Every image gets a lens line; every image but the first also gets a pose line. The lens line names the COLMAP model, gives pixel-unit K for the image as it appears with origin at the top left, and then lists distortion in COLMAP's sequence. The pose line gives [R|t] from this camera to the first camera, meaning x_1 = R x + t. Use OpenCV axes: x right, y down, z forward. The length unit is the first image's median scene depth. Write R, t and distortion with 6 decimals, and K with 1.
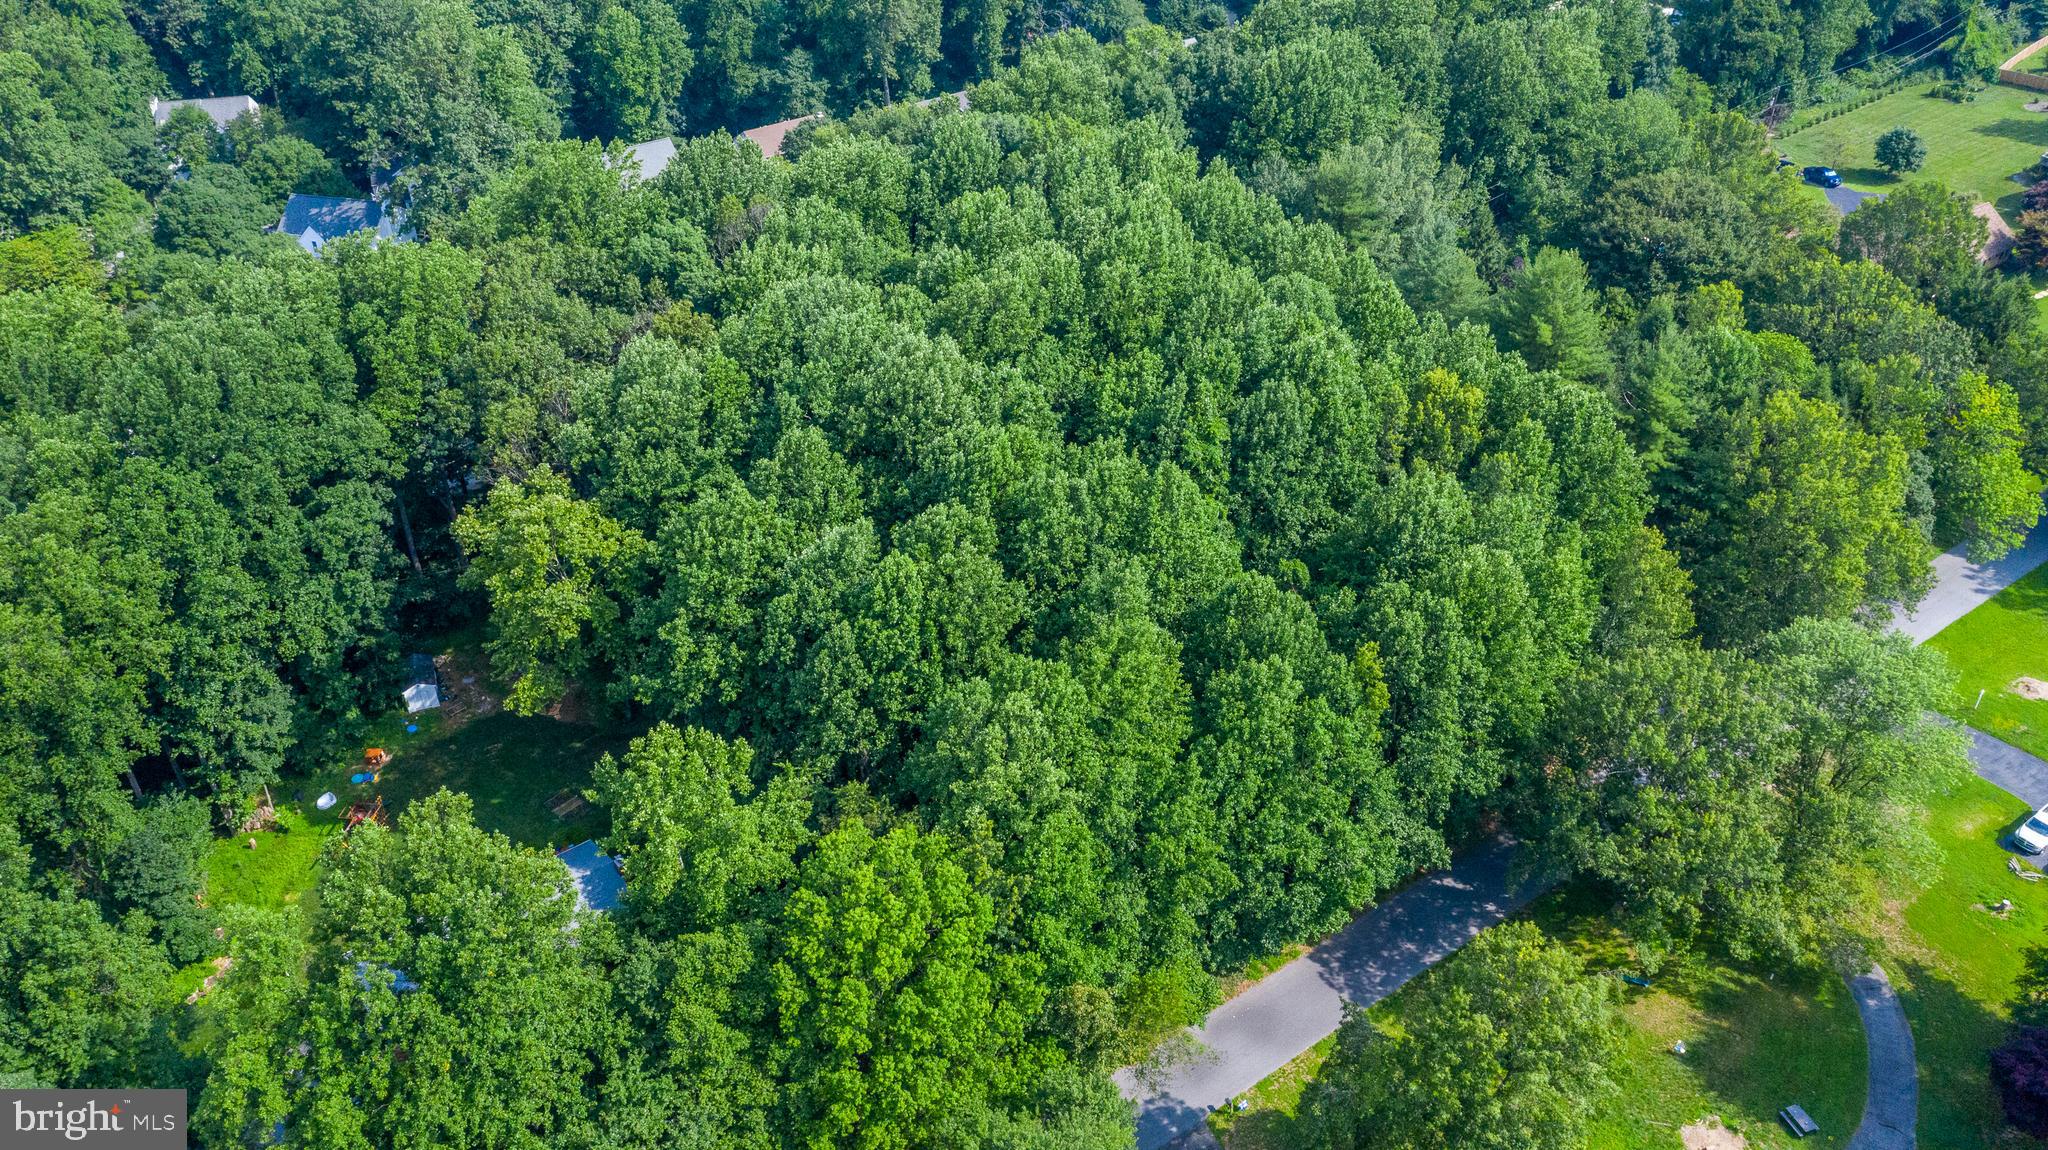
lens RADIAL K [[1570.1, 0, 1024.0], [0, 1570.1, 575.0], [0, 0, 1]] dist [-0.014312, -0.008134]
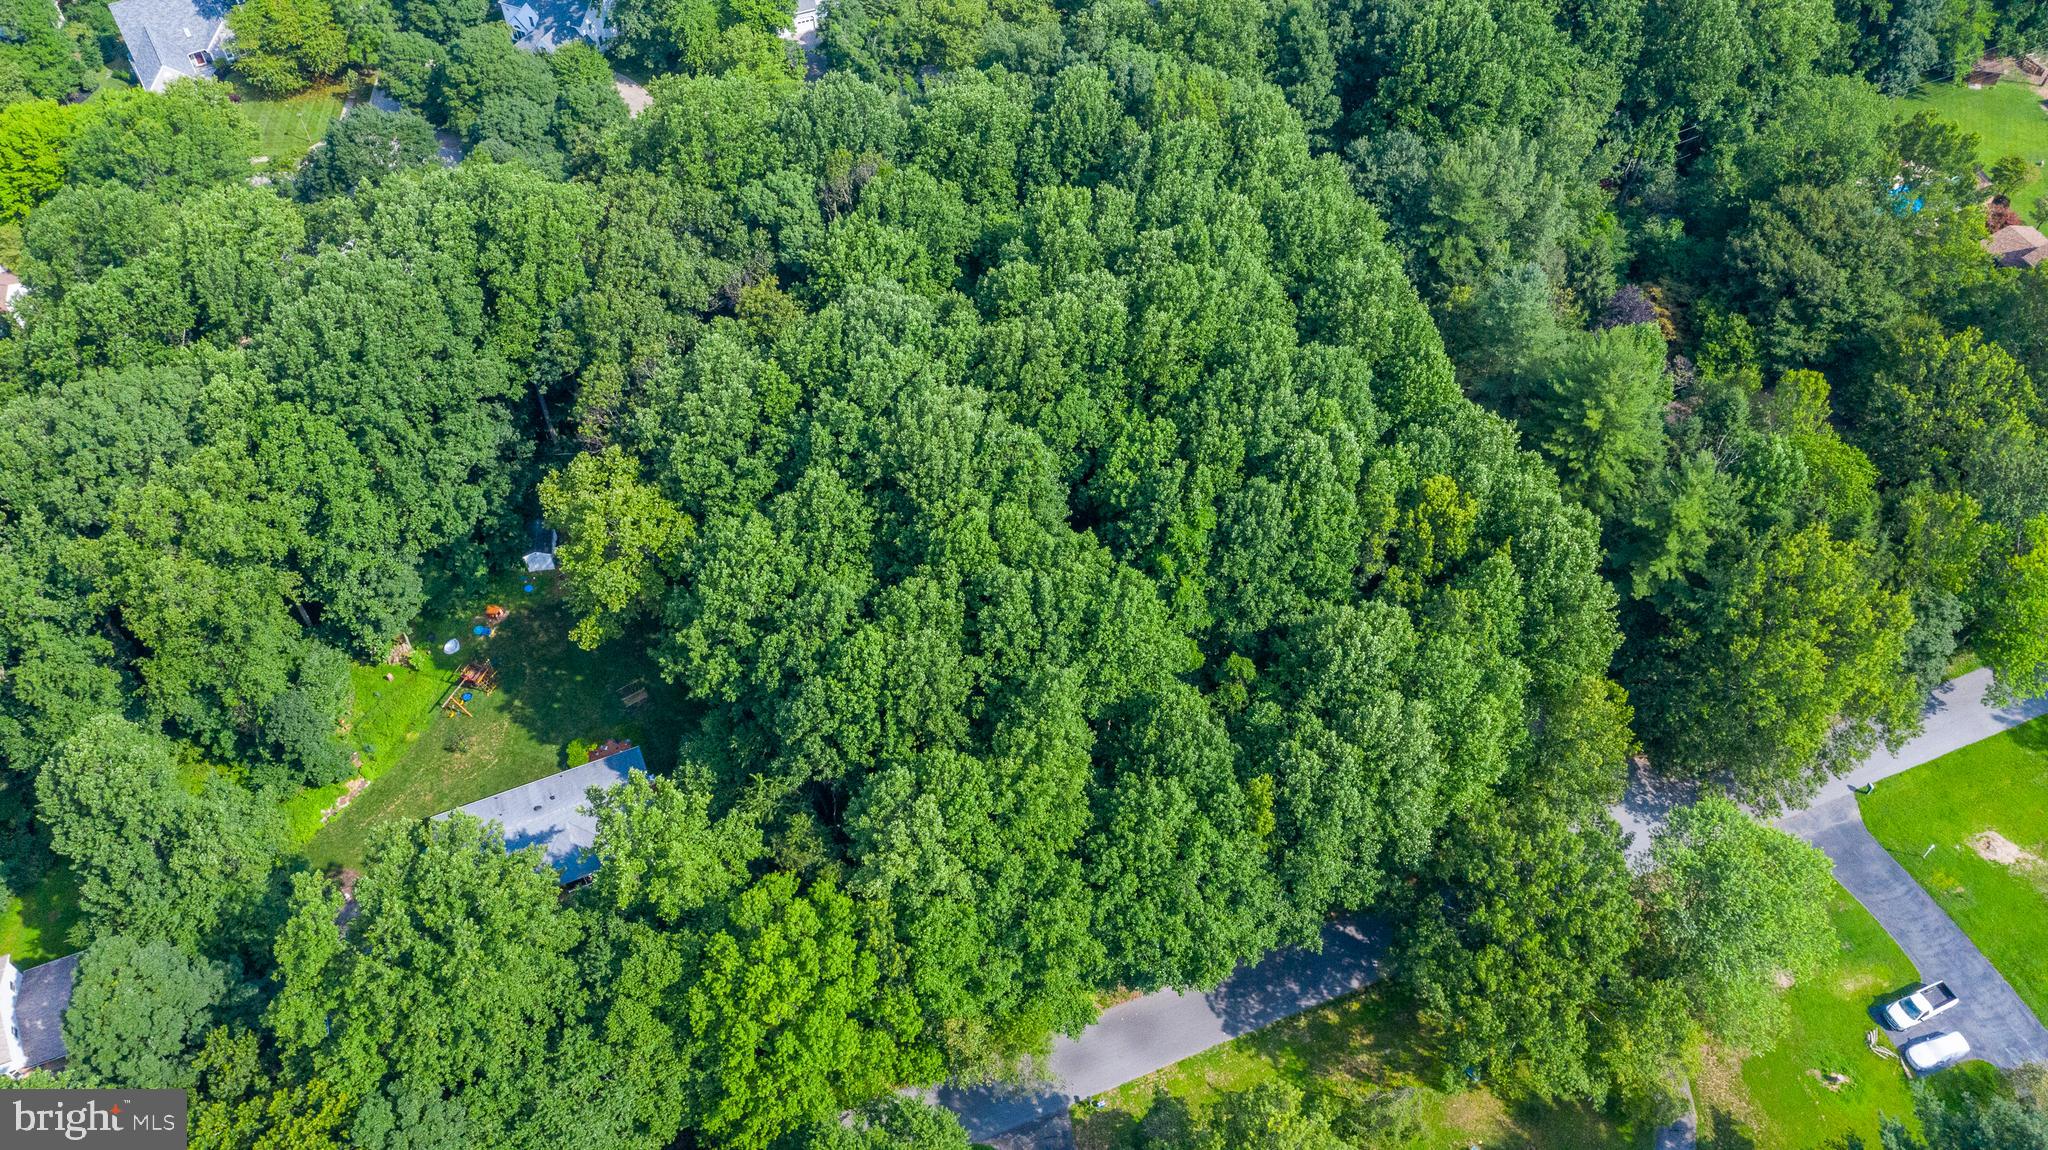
lens RADIAL K [[1570.1, 0, 1024.0], [0, 1570.1, 575.0], [0, 0, 1]] dist [-0.014312, -0.008134]
pose [[0.973683, 0.175794, -0.145046, 0.170511], [-0.134071, 0.956466, 0.259224, -0.326284], [0.184301, -0.232955, 0.954864, -0.061077]]
